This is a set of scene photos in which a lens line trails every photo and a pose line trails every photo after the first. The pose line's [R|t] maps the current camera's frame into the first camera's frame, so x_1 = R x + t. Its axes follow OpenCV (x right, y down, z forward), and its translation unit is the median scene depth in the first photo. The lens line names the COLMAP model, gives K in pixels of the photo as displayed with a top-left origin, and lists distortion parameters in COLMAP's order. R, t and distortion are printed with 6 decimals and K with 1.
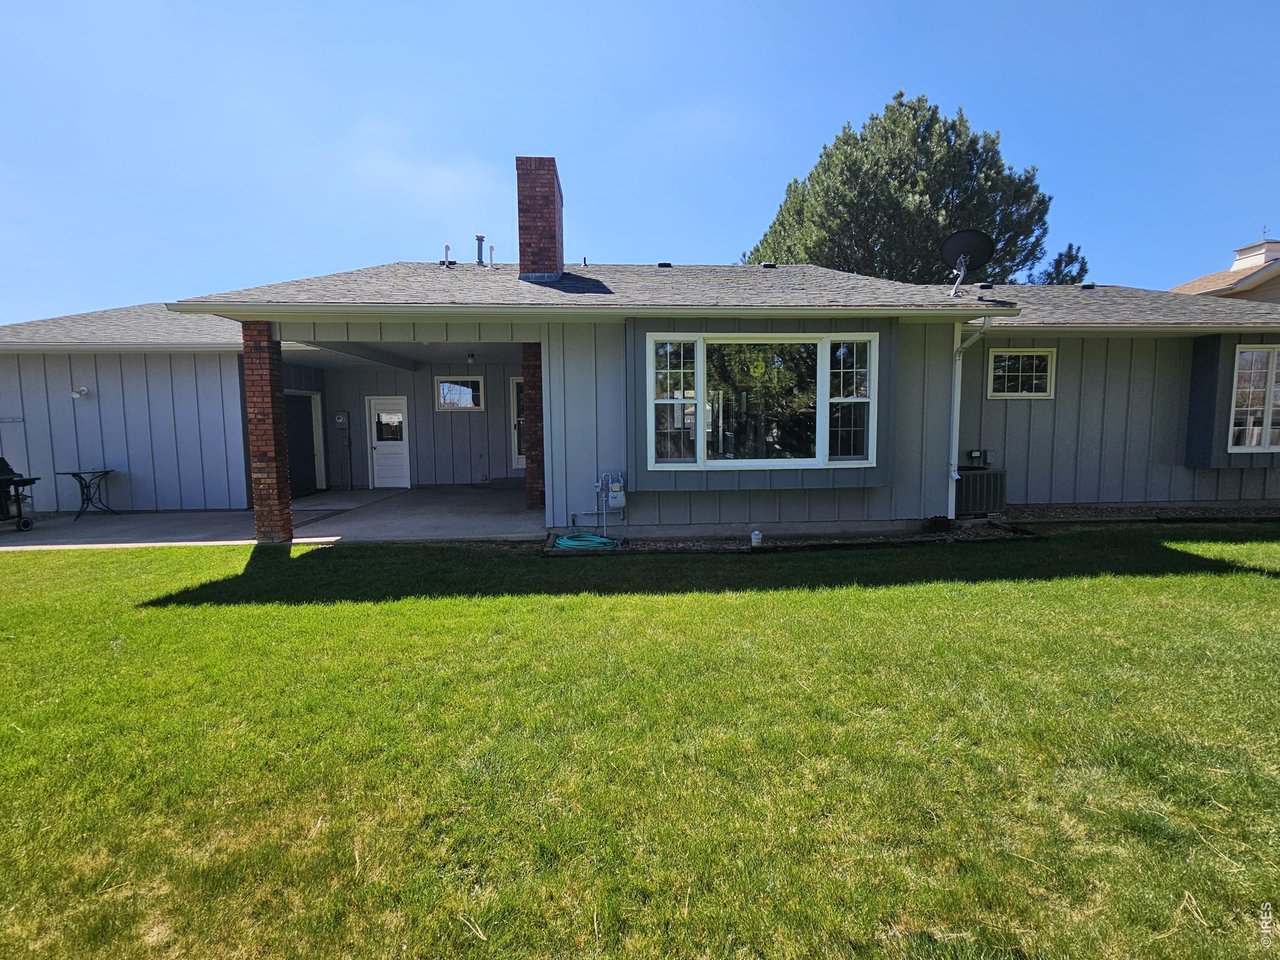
lens RADIAL K [[573.6, 0, 646.6], [0, 573.6, 474.7], [0, 0, 1]] dist [0.000082, 0.000158]
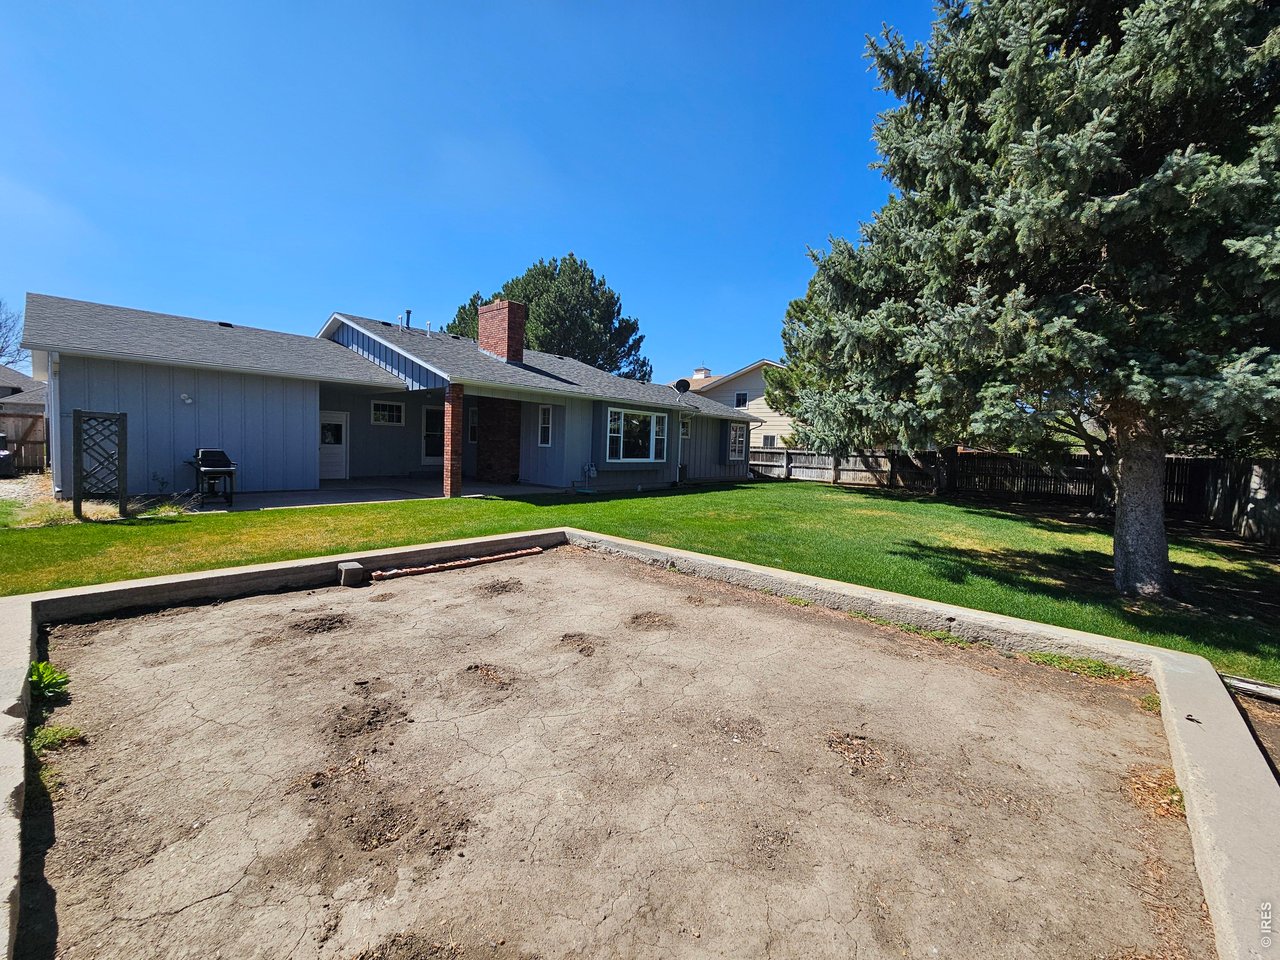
lens RADIAL K [[527.2, 0, 637.1], [0, 527.2, 475.7], [0, 0, 1]] dist [0.000411, -0.000016]
pose [[0.710498, -0.004576, 0.703684, -1.189752], [0.018265, 0.999762, -0.011941, 0.063779], [-0.703462, 0.021337, 0.710413, -0.557173]]
